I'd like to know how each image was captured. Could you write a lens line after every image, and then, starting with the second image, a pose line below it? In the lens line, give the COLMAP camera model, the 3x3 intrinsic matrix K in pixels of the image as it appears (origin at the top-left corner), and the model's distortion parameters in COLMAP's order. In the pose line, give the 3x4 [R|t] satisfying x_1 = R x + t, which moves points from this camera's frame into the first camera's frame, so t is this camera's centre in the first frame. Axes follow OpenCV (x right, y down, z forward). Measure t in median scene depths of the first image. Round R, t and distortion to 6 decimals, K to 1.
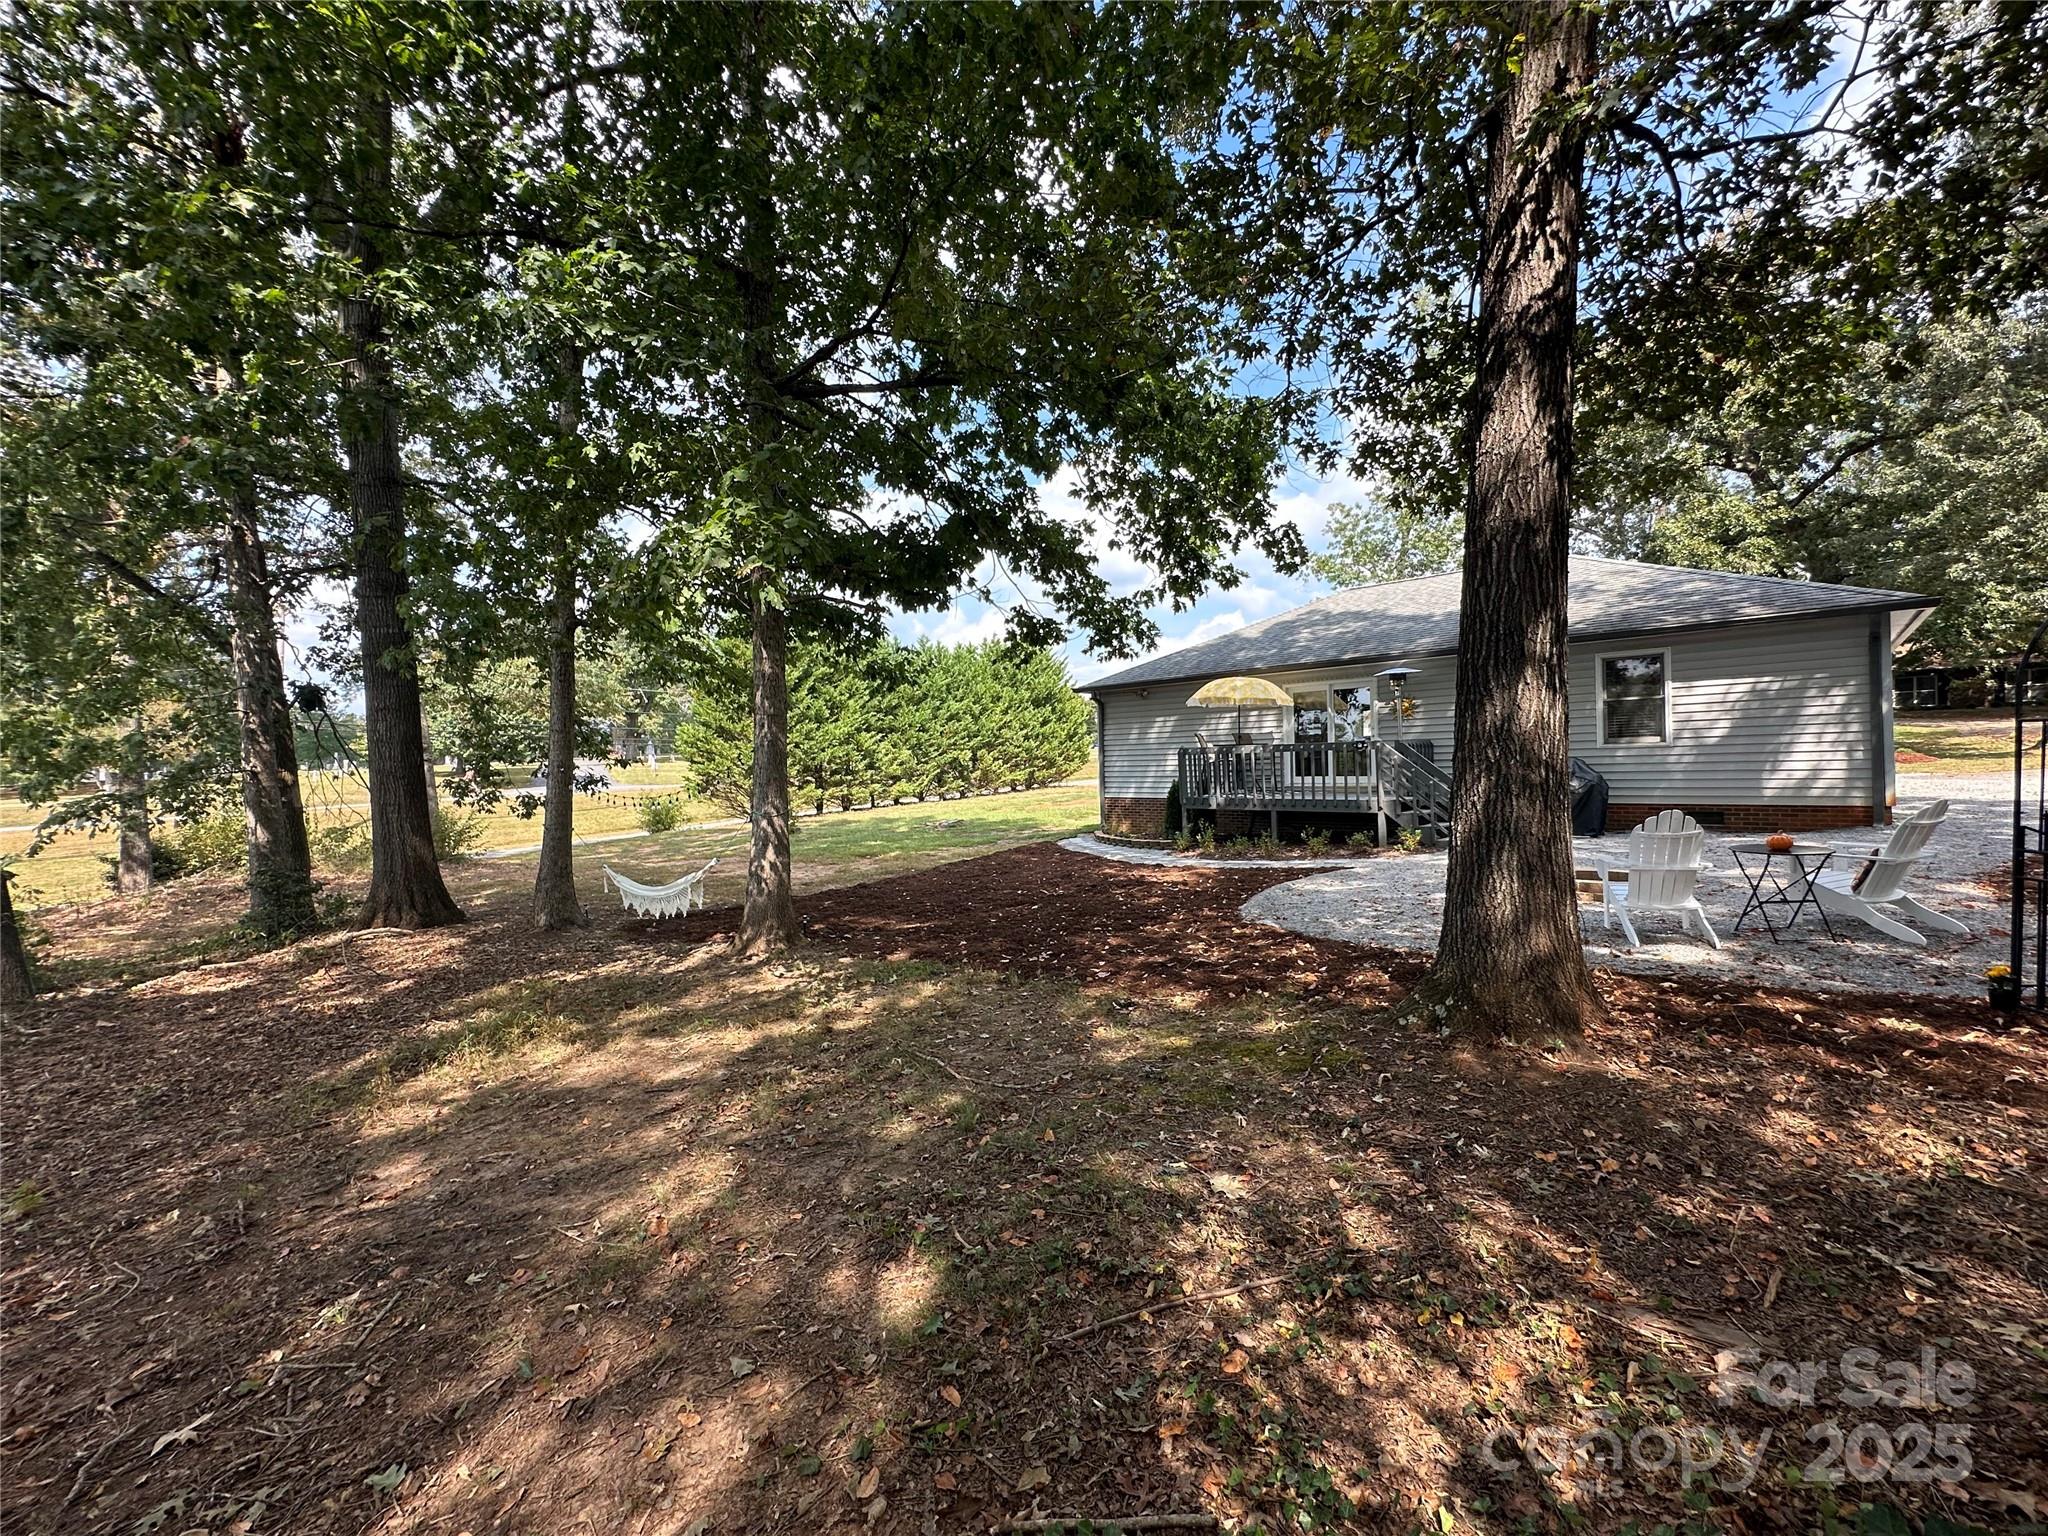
lens RADIAL K [[822.5, 0, 1021.8], [0, 822.5, 773.3], [0, 0, 1]] dist [-0.003387, 0.000824]
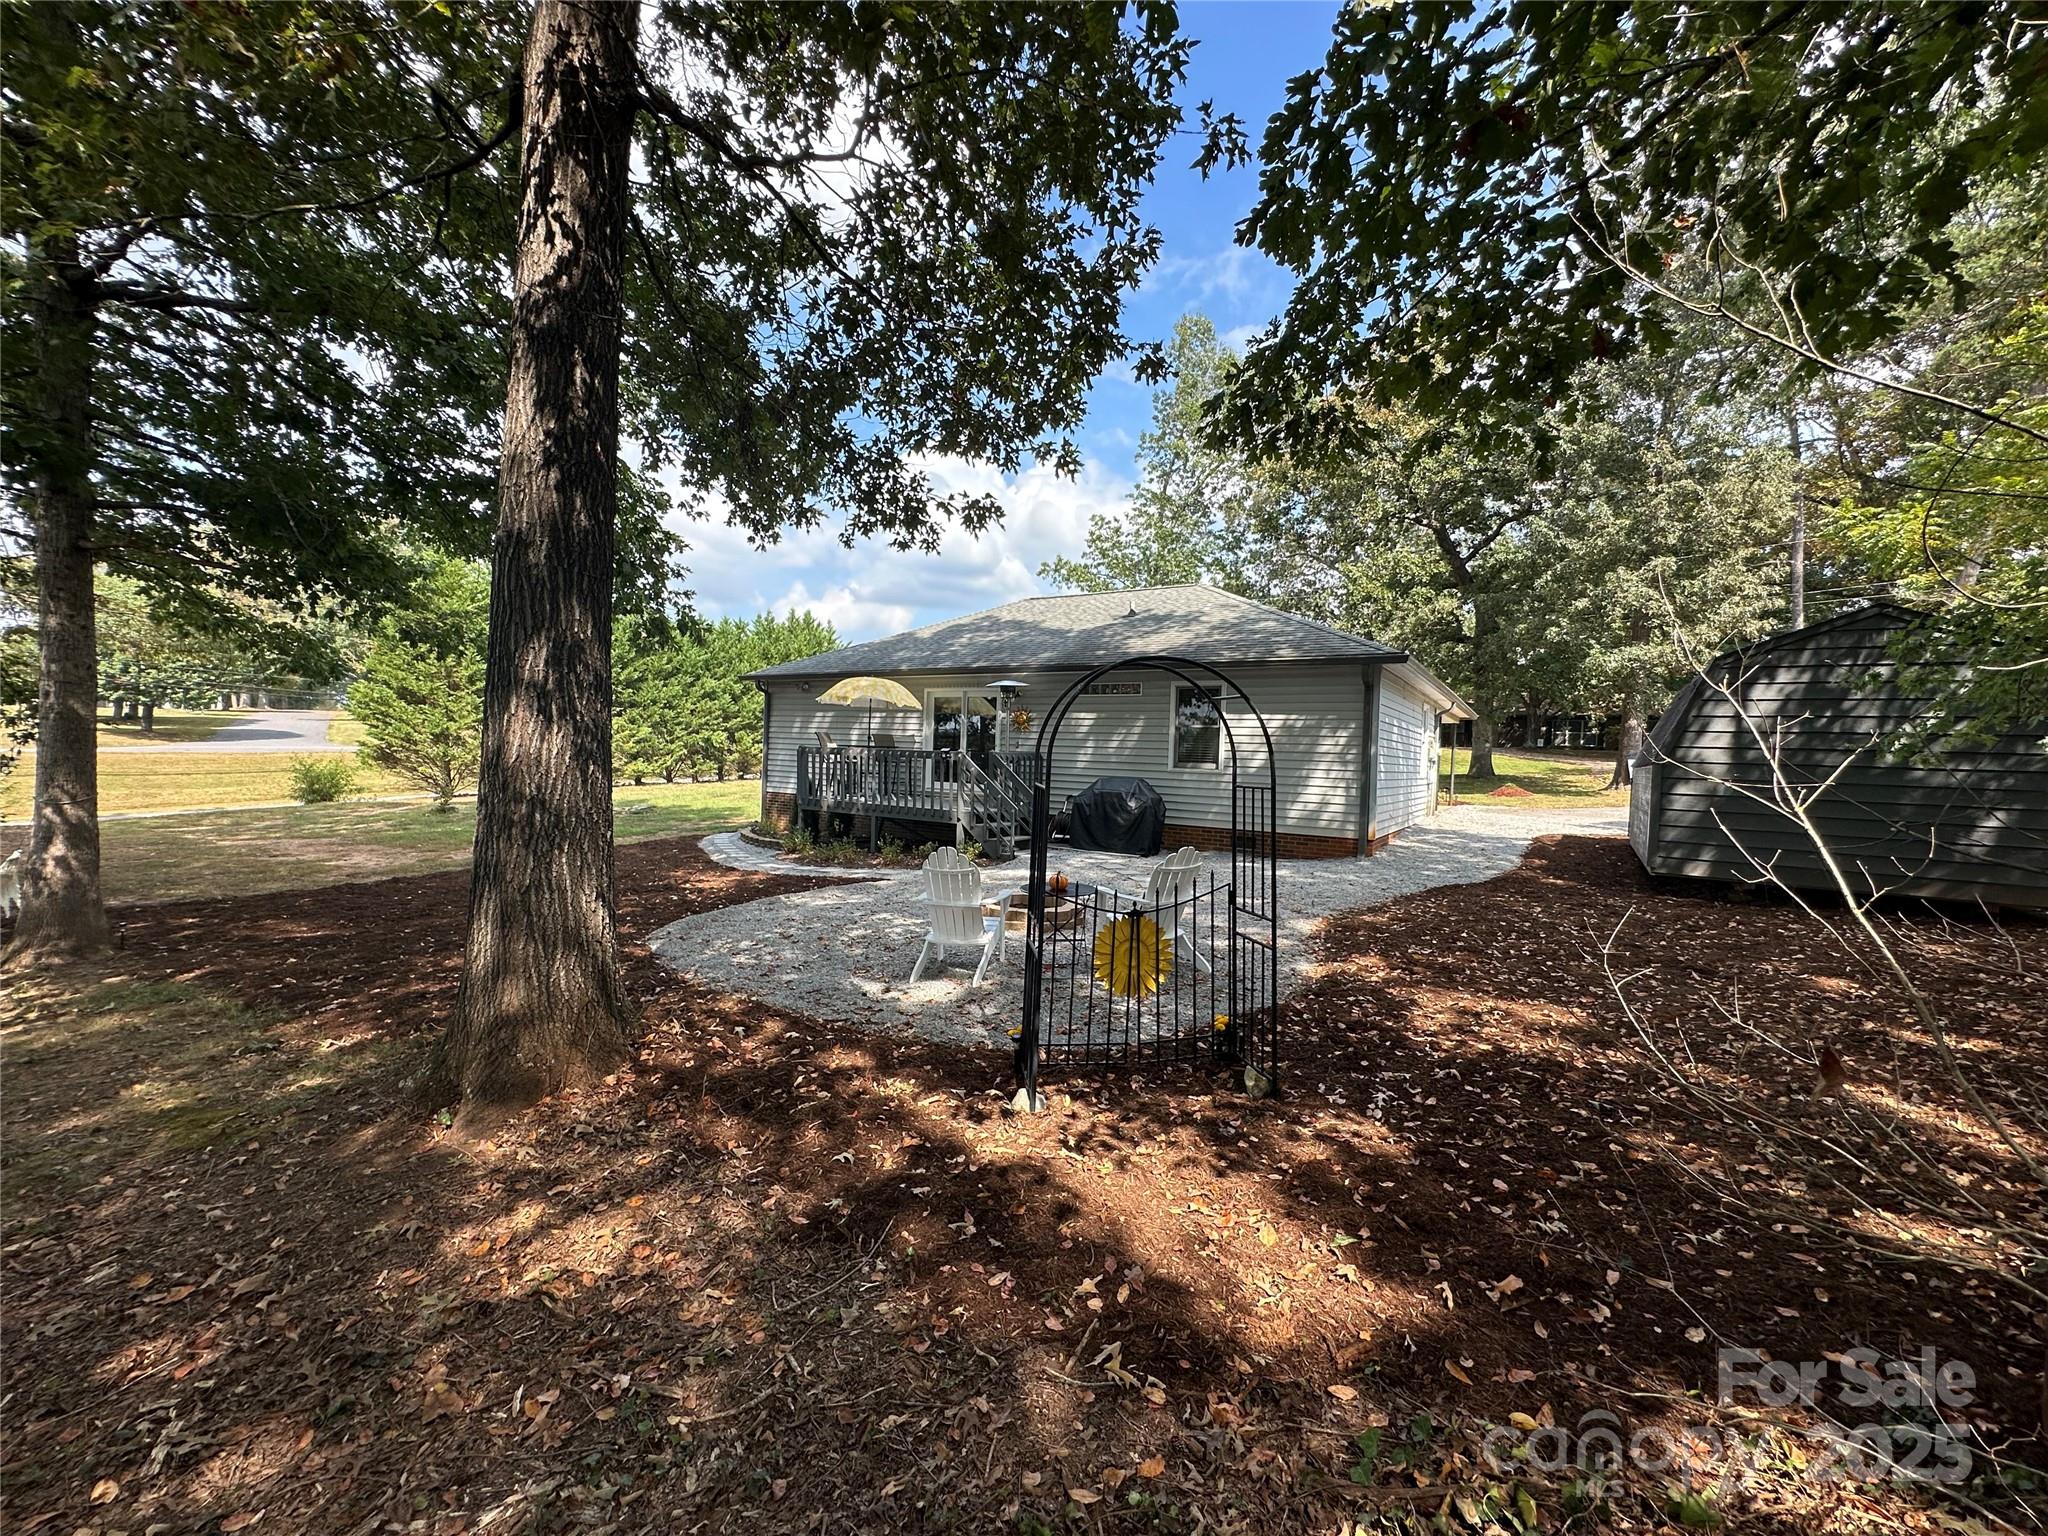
lens RADIAL K [[822.5, 0, 1021.8], [0, 822.5, 773.3], [0, 0, 1]] dist [-0.003387, 0.000824]
pose [[0.980185, 0.055035, 0.190286, 0.356361], [-0.057776, 0.998290, 0.008884, -0.029834], [-0.189472, -0.019702, 0.981688, 0.002951]]
